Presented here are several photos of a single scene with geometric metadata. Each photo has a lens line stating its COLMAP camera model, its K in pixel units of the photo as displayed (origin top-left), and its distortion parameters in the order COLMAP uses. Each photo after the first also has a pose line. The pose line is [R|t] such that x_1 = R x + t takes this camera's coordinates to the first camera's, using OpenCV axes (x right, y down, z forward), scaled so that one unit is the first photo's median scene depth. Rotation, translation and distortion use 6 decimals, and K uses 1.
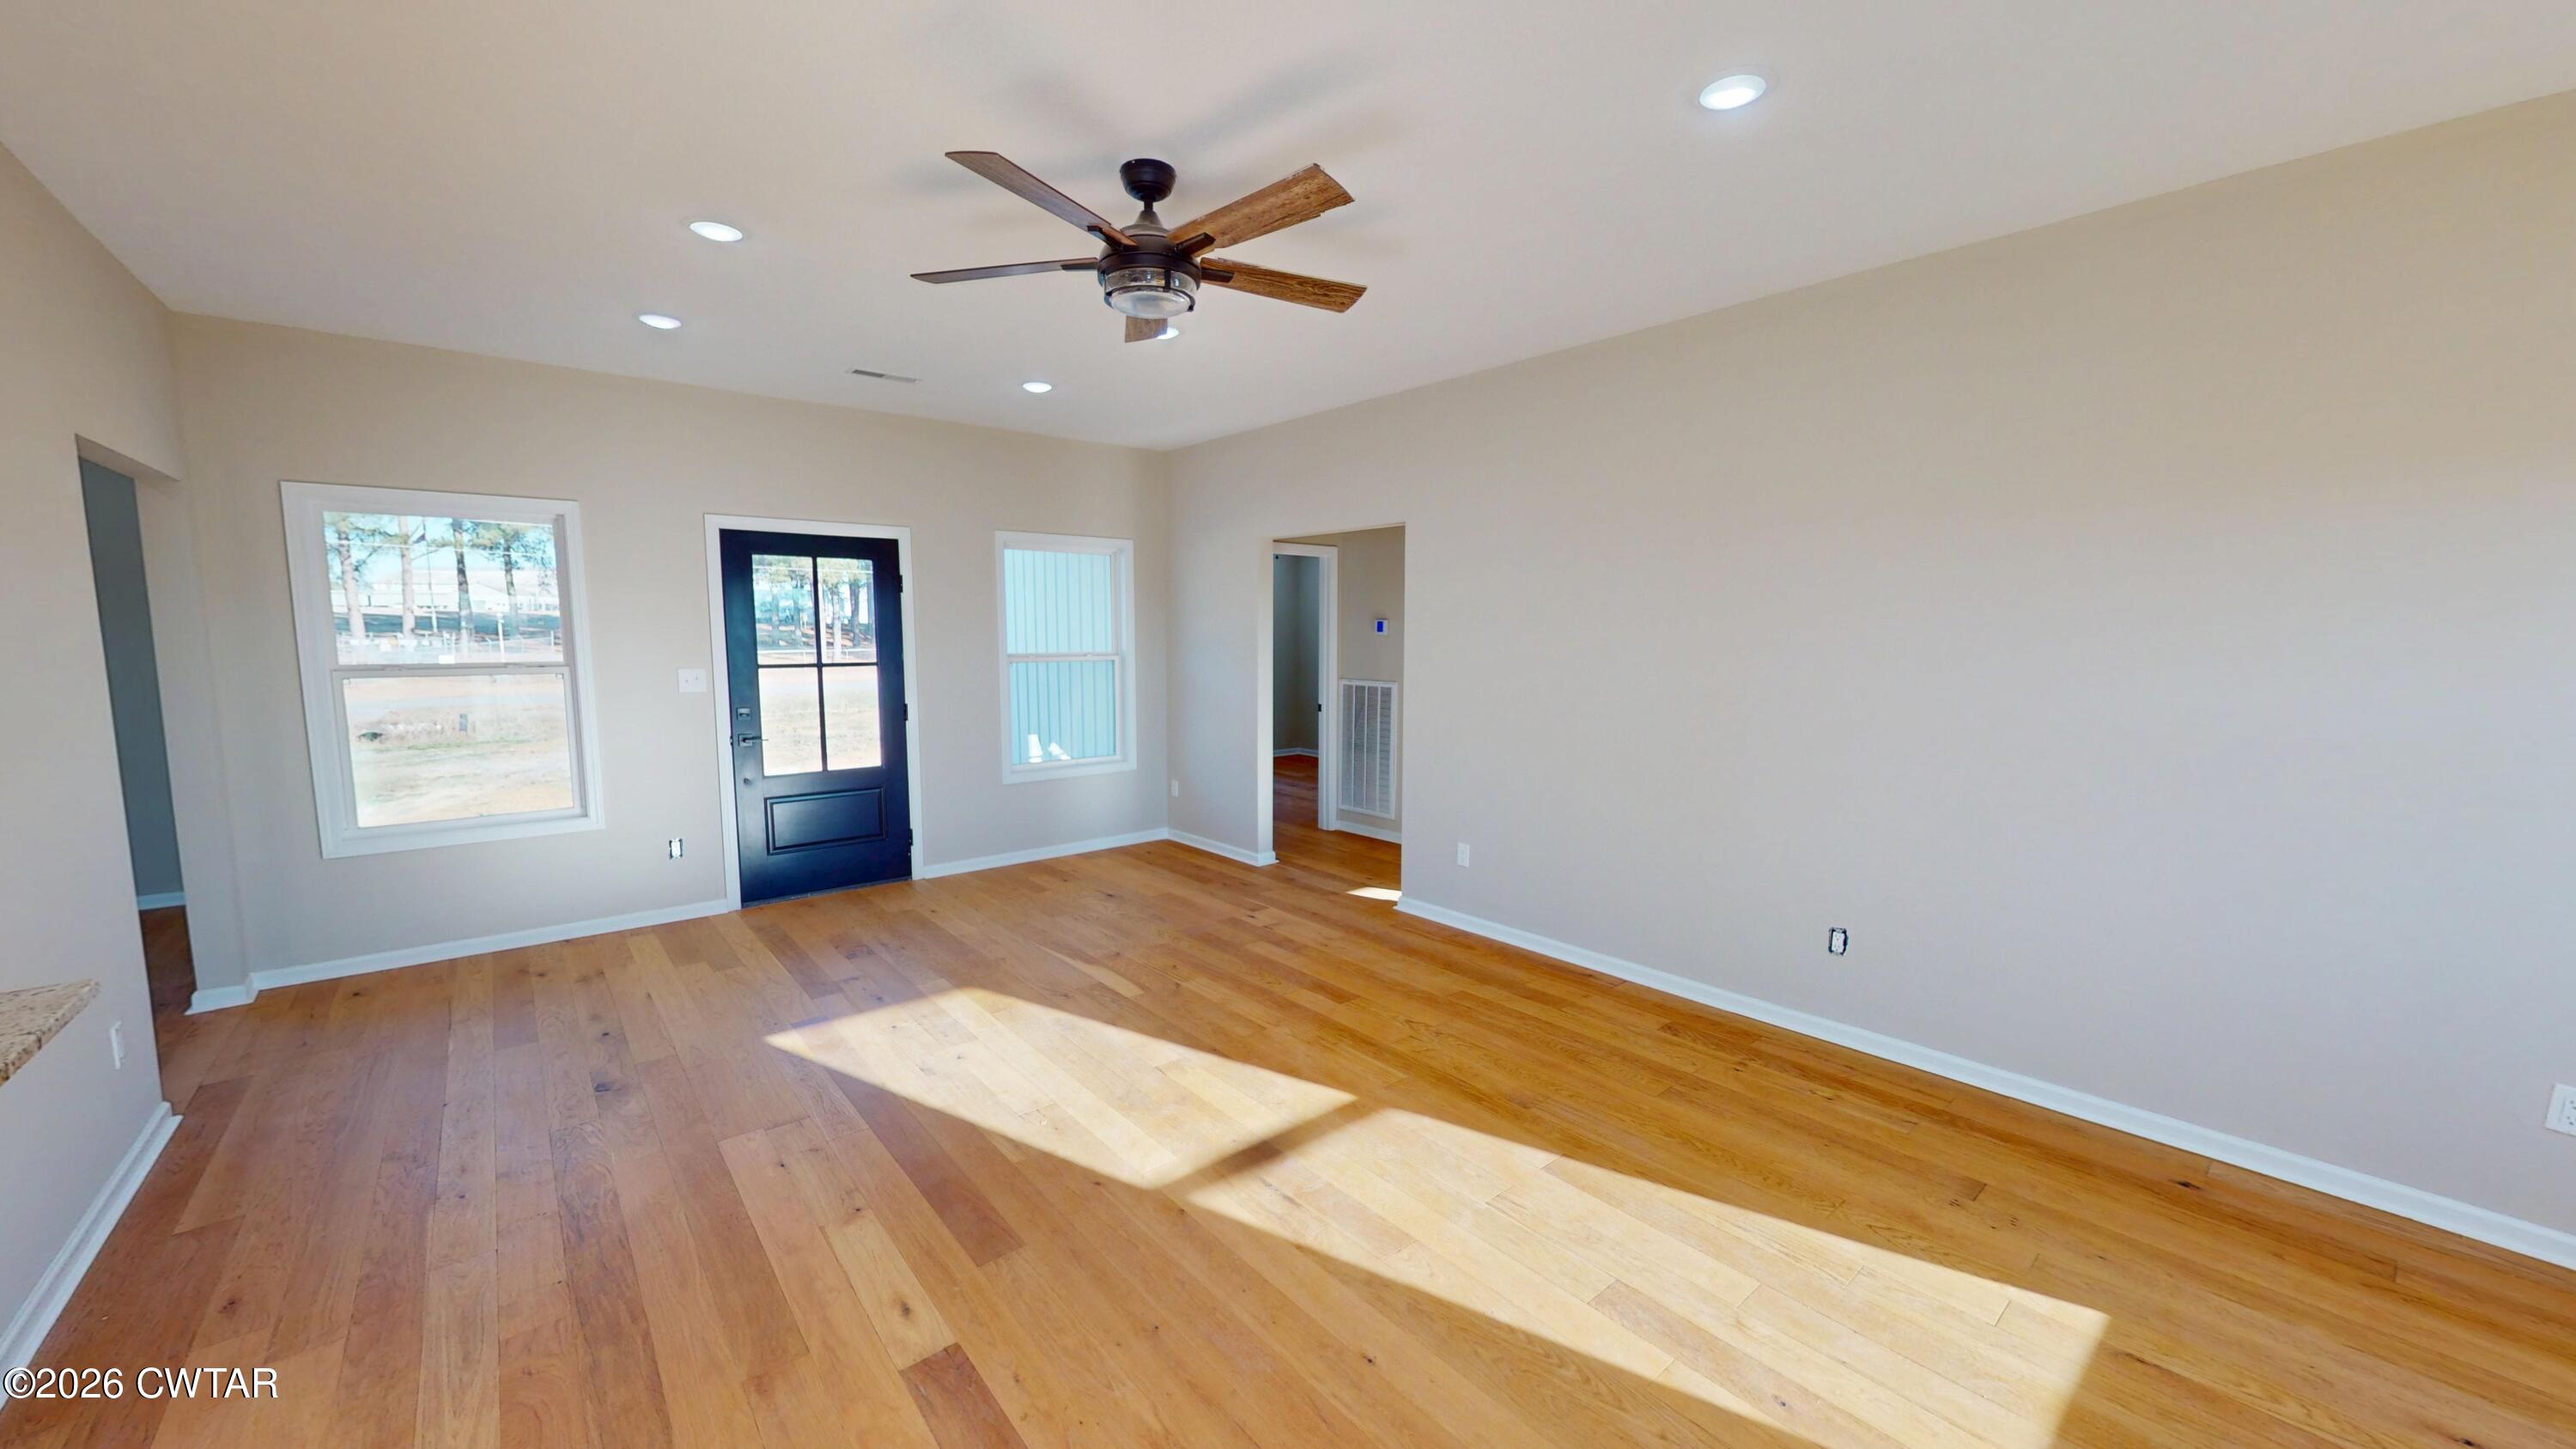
lens RADIAL K [[944.0, 0, 1288.0], [0, 944.0, 724.5], [0, 0, 1]] dist [0.000615, 0.000179]
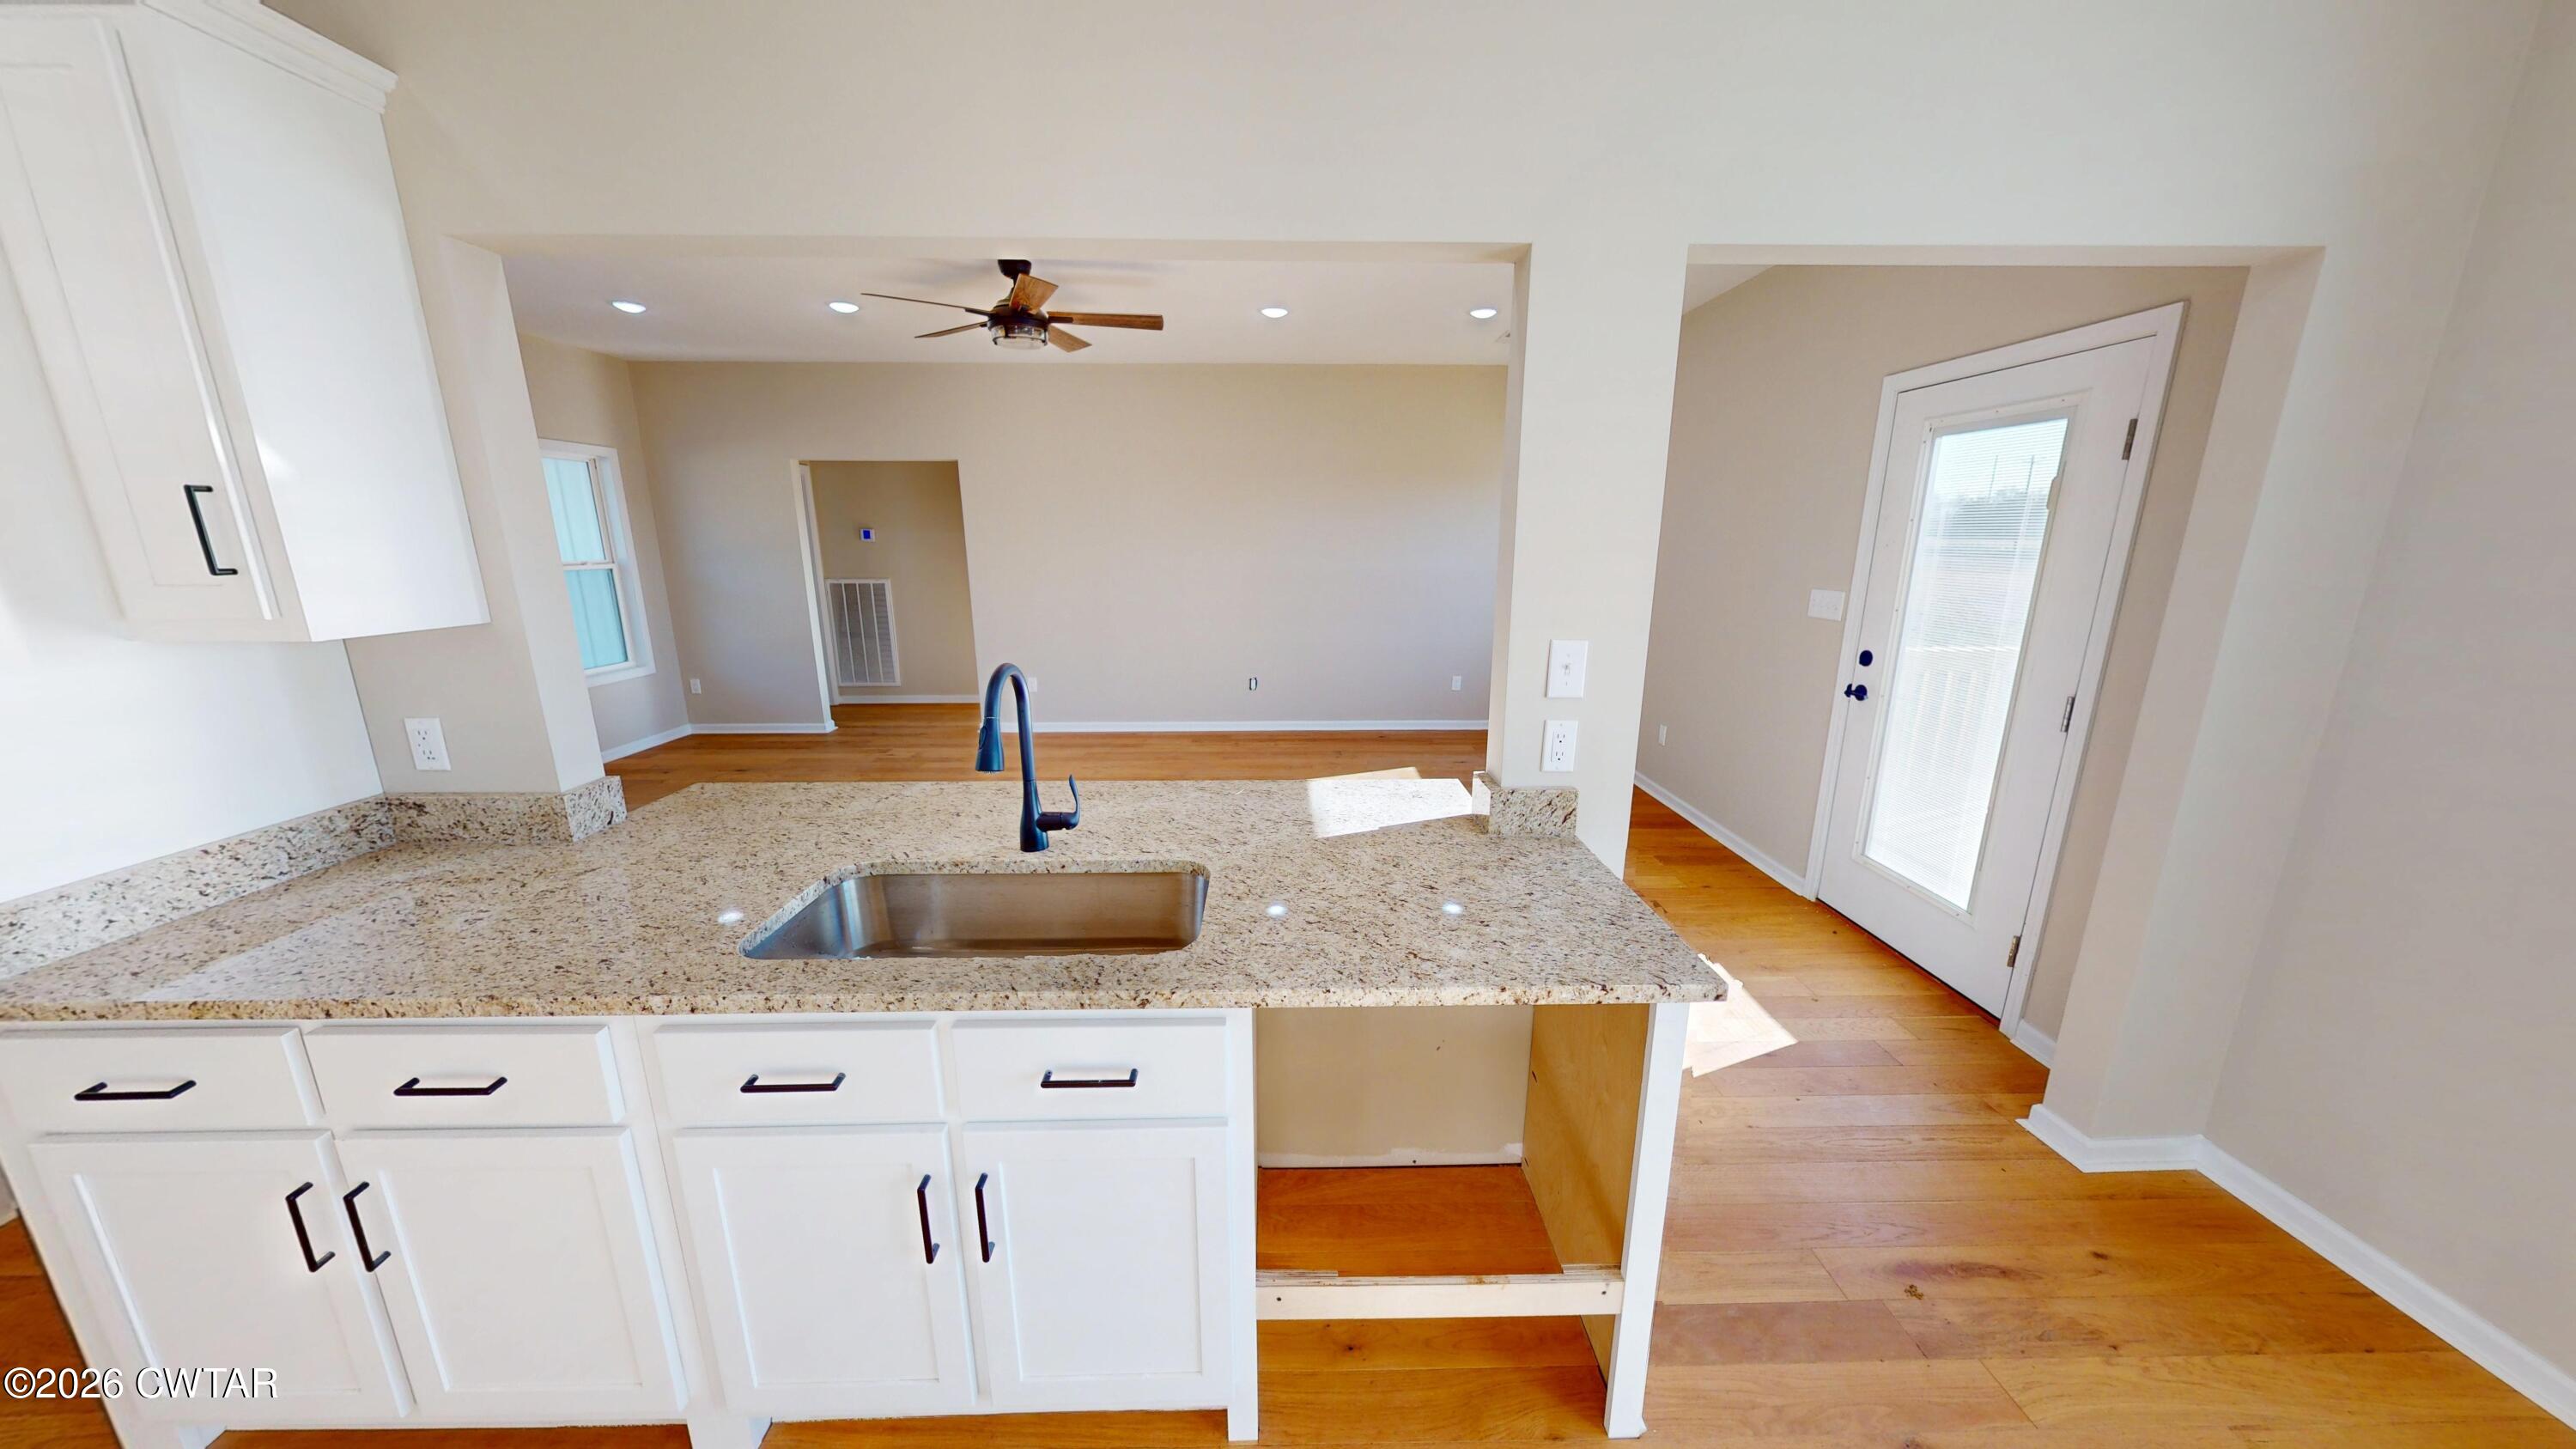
lens RADIAL K [[814.4, 0, 1288.7], [0, 814.4, 726.3], [0, 0, 1]] dist [0.000285, 0.000024]
pose [[0.628008, -0.178114, 0.757549, -0.540733], [0.078684, 0.983000, 0.165893, 0.014170], [-0.774219, -0.044575, 0.631347, -0.170163]]
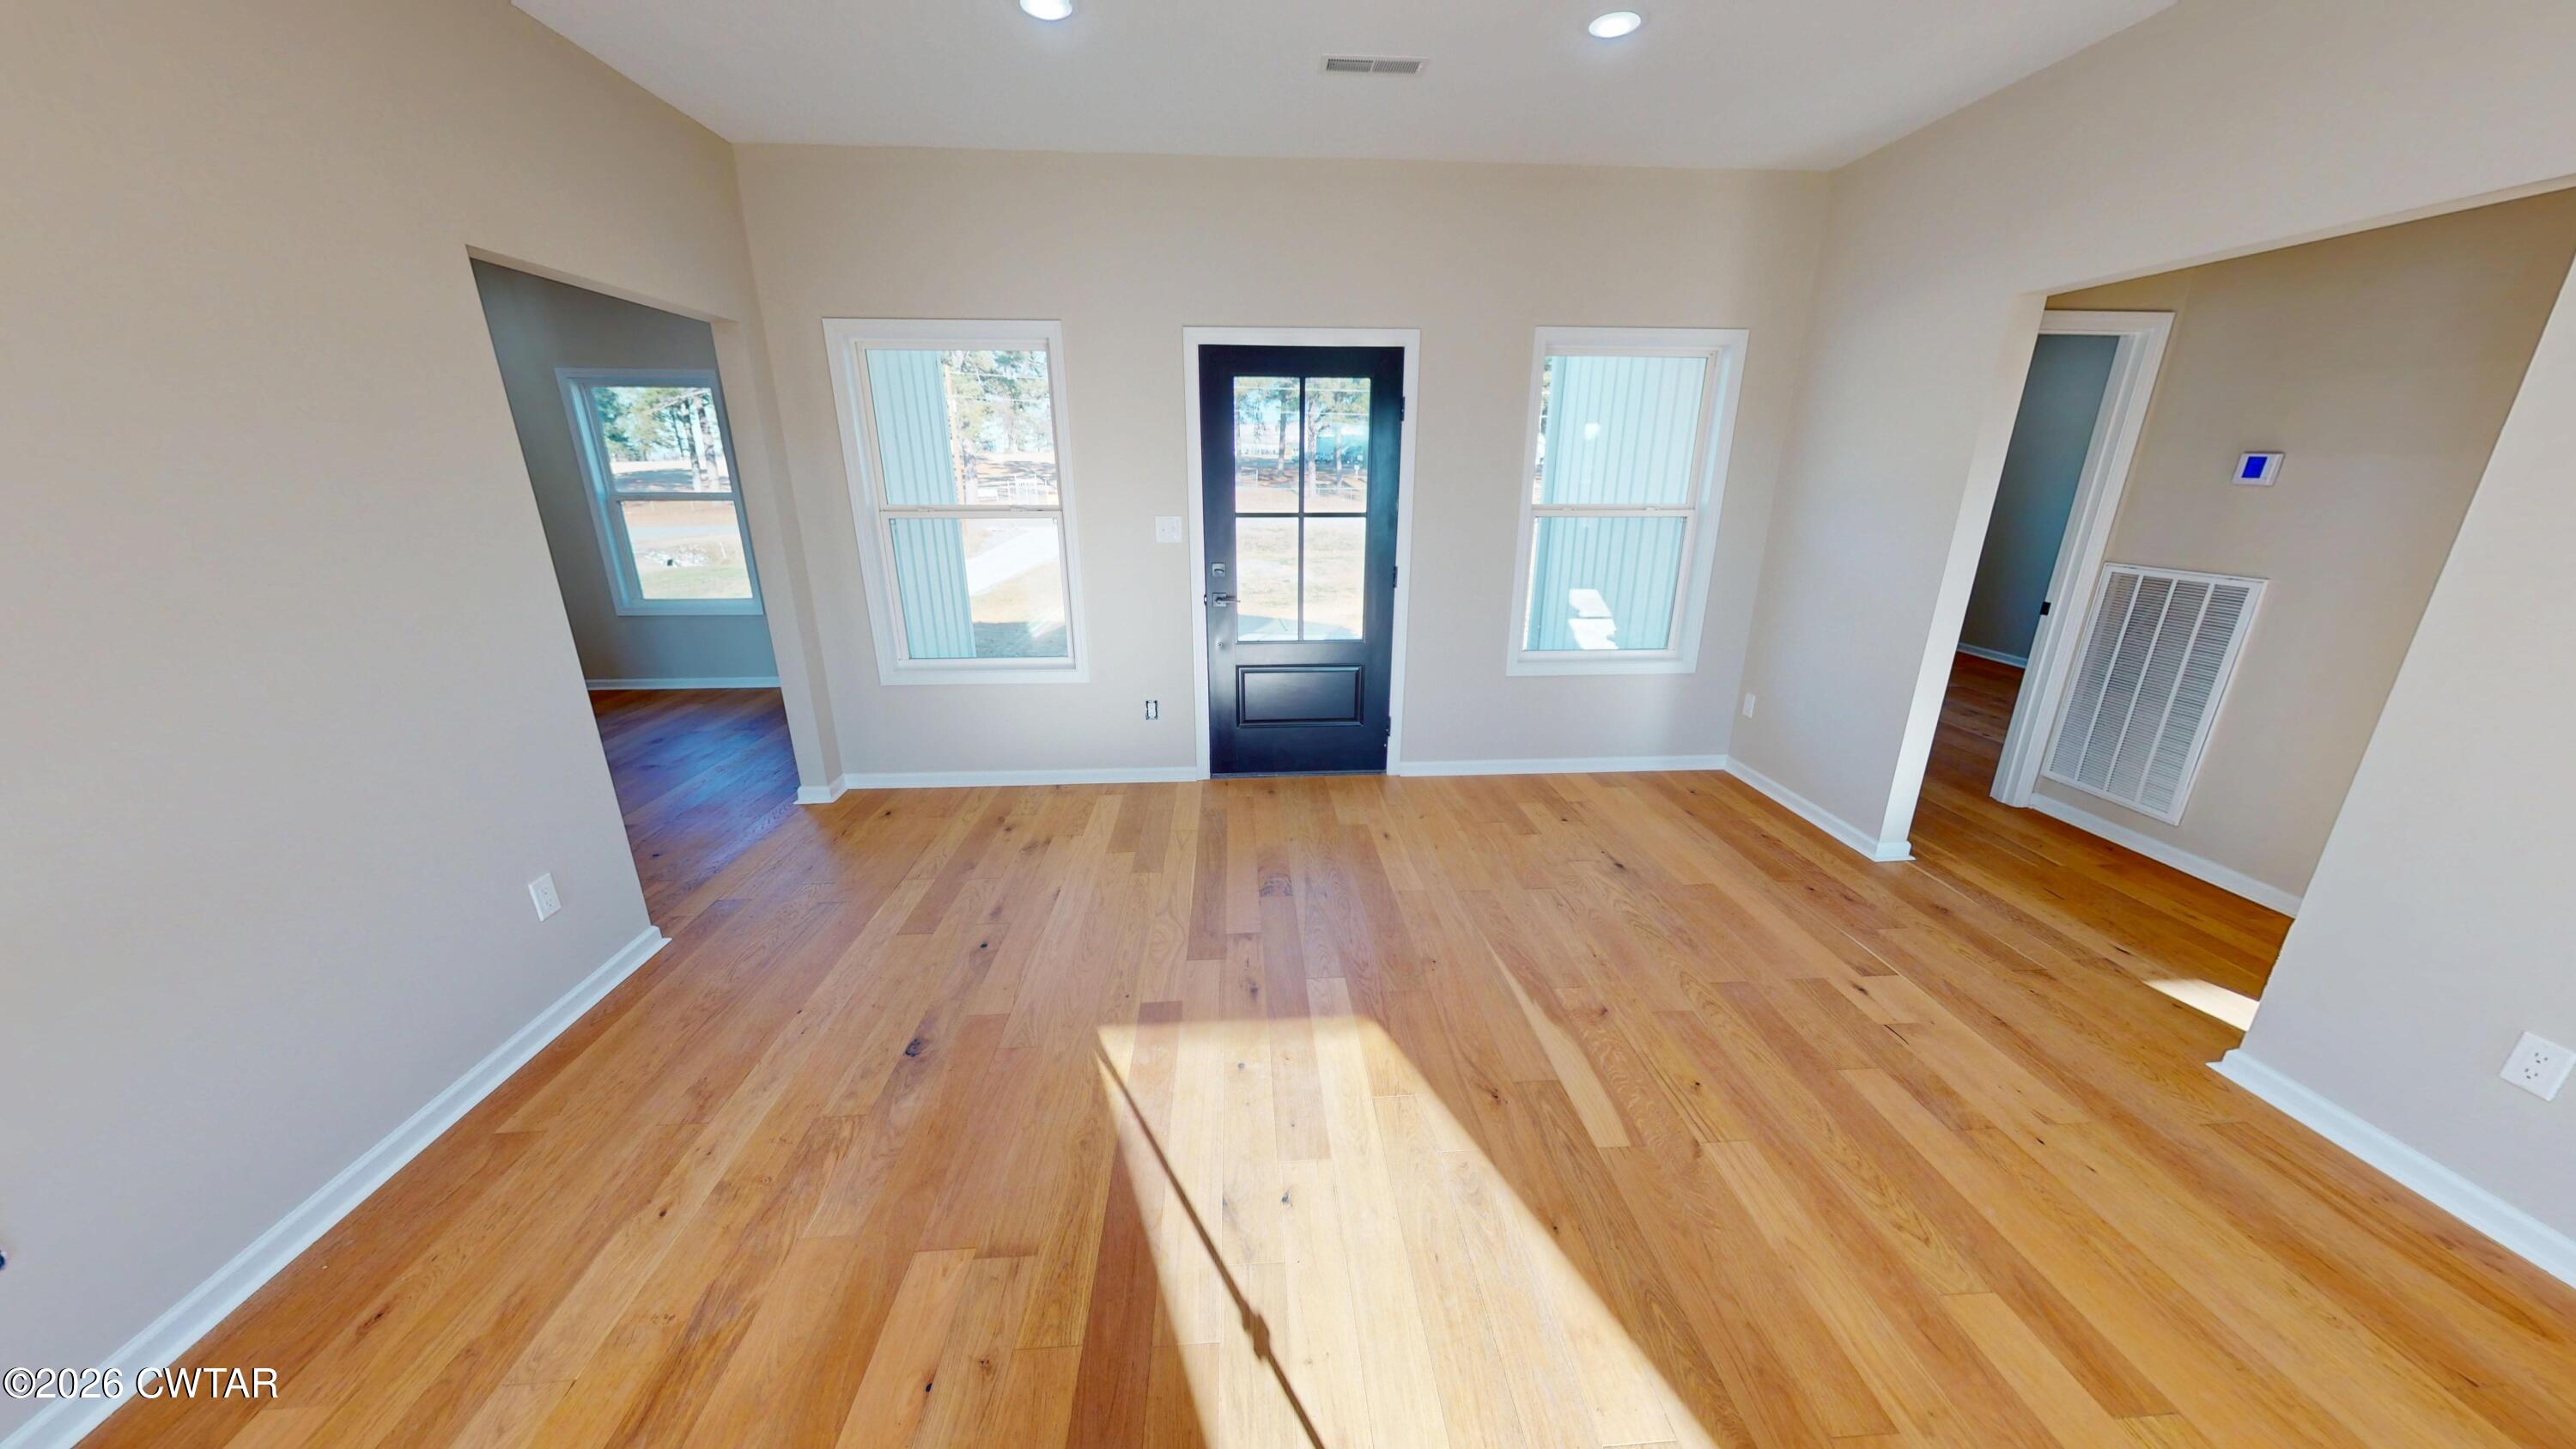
lens RADIAL K [[814.4, 0, 1288.7], [0, 814.4, 726.3], [0, 0, 1]] dist [0.000285, 0.000024]
pose [[0.805749, 0.180311, -0.564142, -0.066425], [-0.061239, 0.972789, 0.223455, -0.042635], [0.589082, -0.145501, 0.794866, 0.405747]]
